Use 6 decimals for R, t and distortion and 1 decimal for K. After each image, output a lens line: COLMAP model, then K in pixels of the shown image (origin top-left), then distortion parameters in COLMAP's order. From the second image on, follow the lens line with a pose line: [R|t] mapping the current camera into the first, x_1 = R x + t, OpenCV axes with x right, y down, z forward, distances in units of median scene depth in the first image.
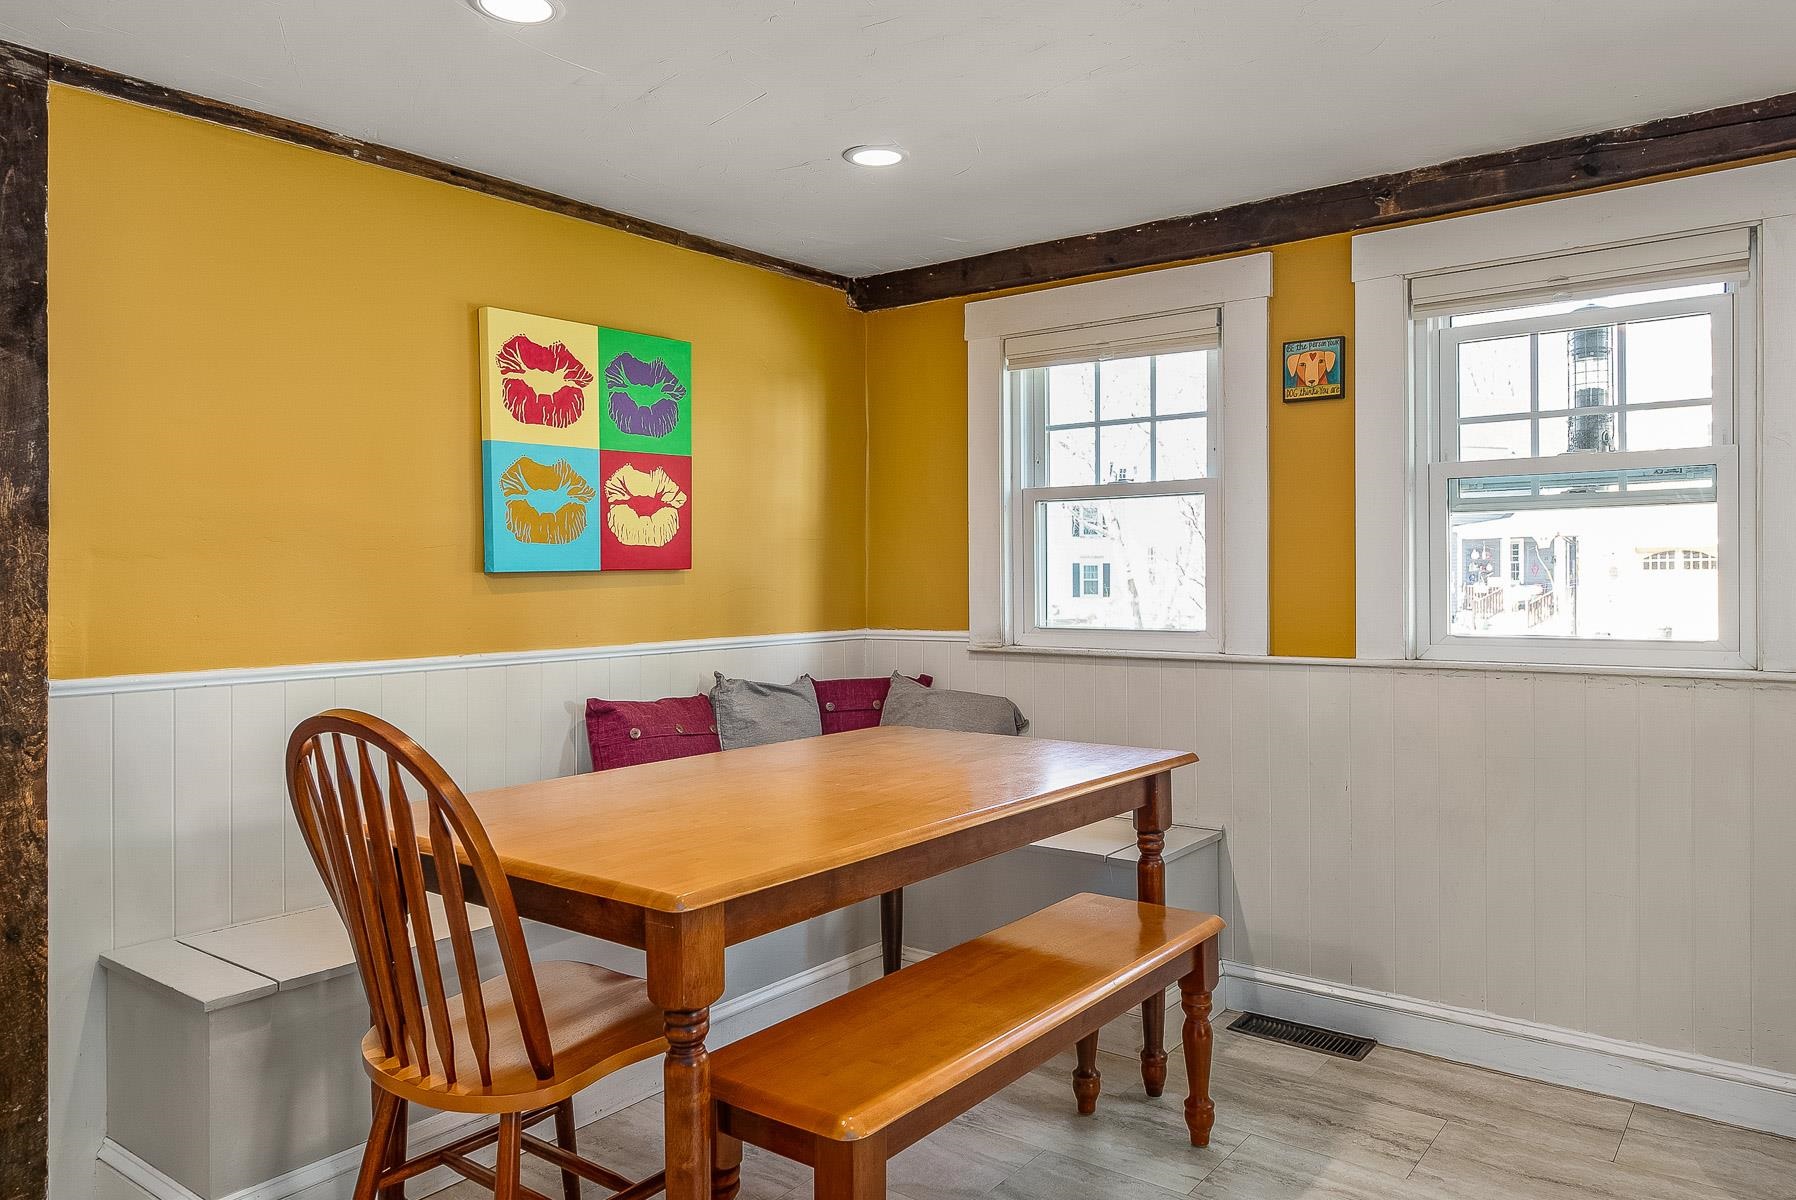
lens RADIAL K [[1313.6, 0, 902.6], [0, 1313.6, 592.6], [0, 0, 1]] dist [0.011326, -0.001061]
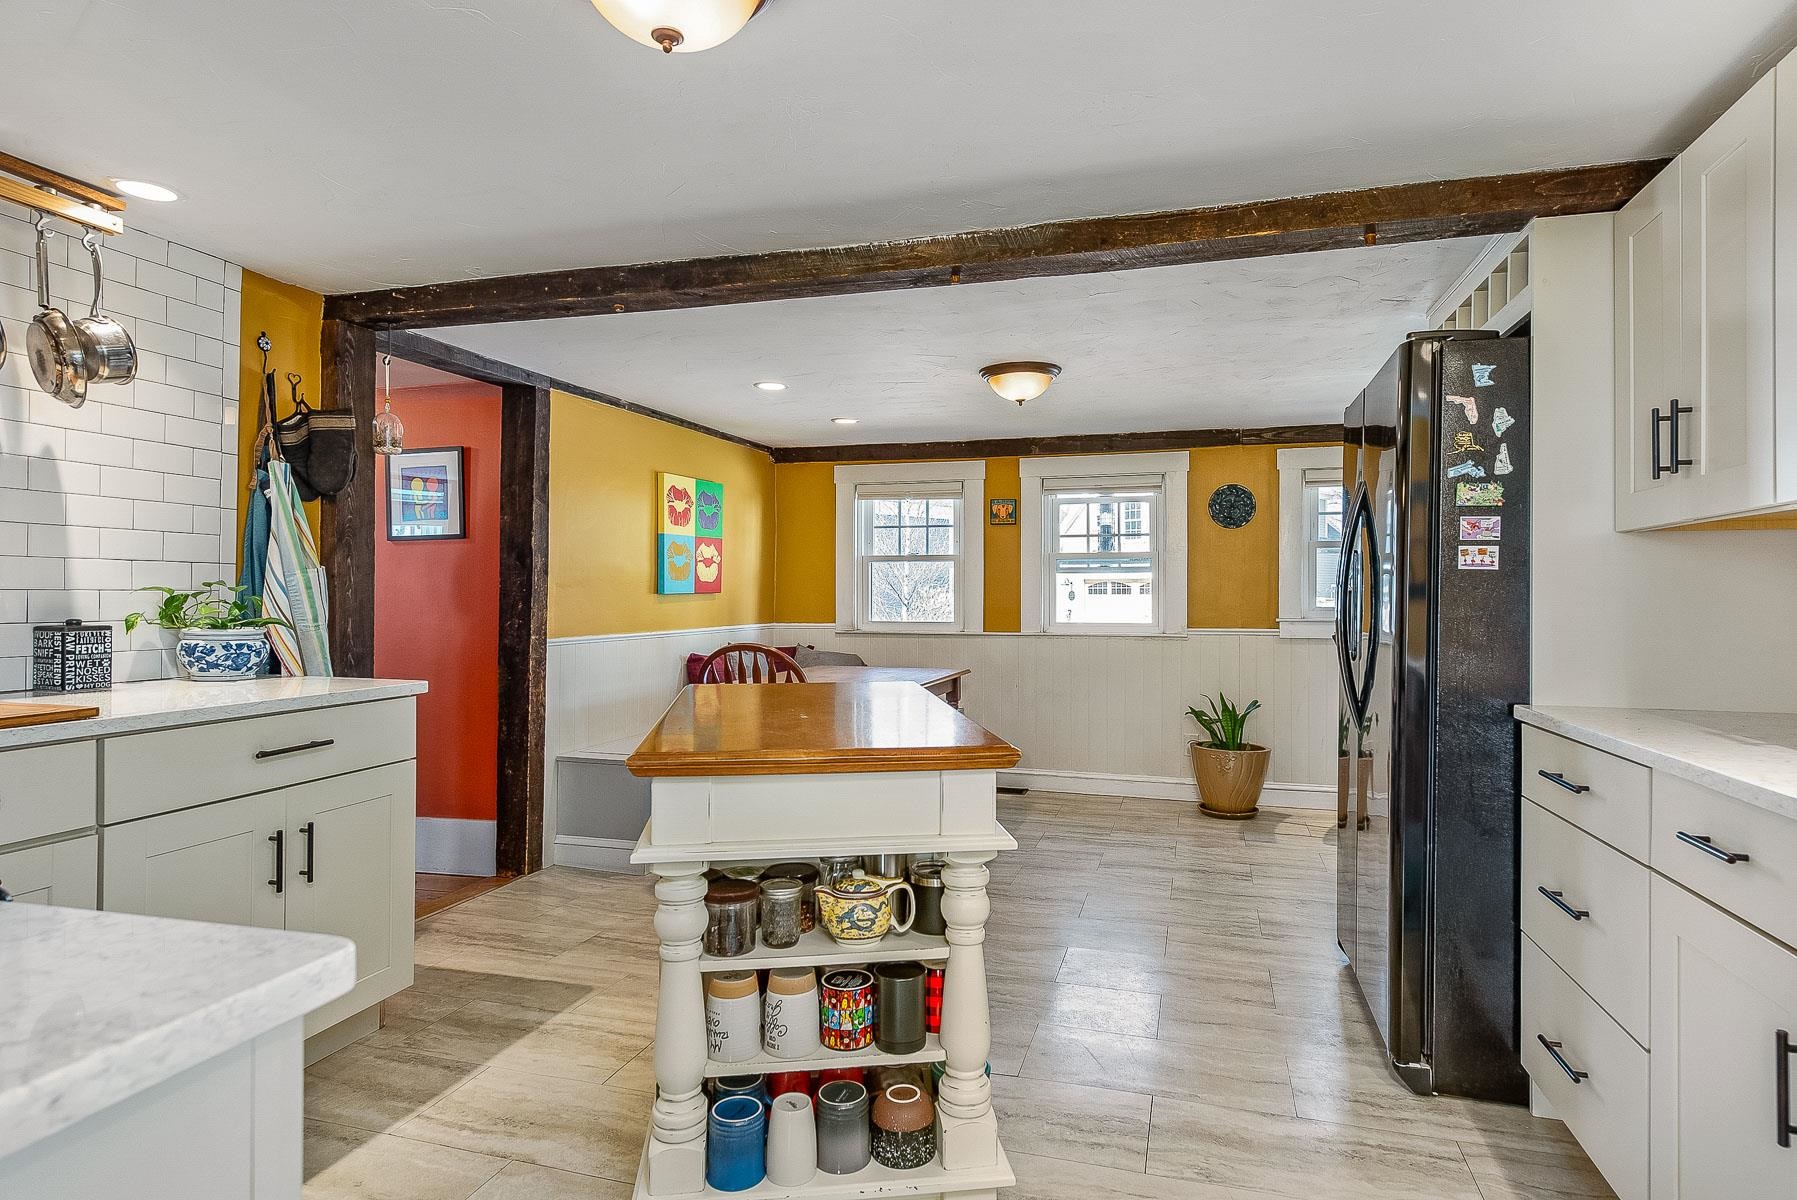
lens RADIAL K [[1004.1, 0, 894.0], [0, 1004.1, 600.9], [0, 0, 1]] dist [-0.000744, -0.000055]
pose [[0.947282, 0.006263, 0.320339, -0.465544], [-0.004183, 0.999965, -0.007181, 0.006133], [-0.320373, 0.005463, 0.947276, -0.672406]]
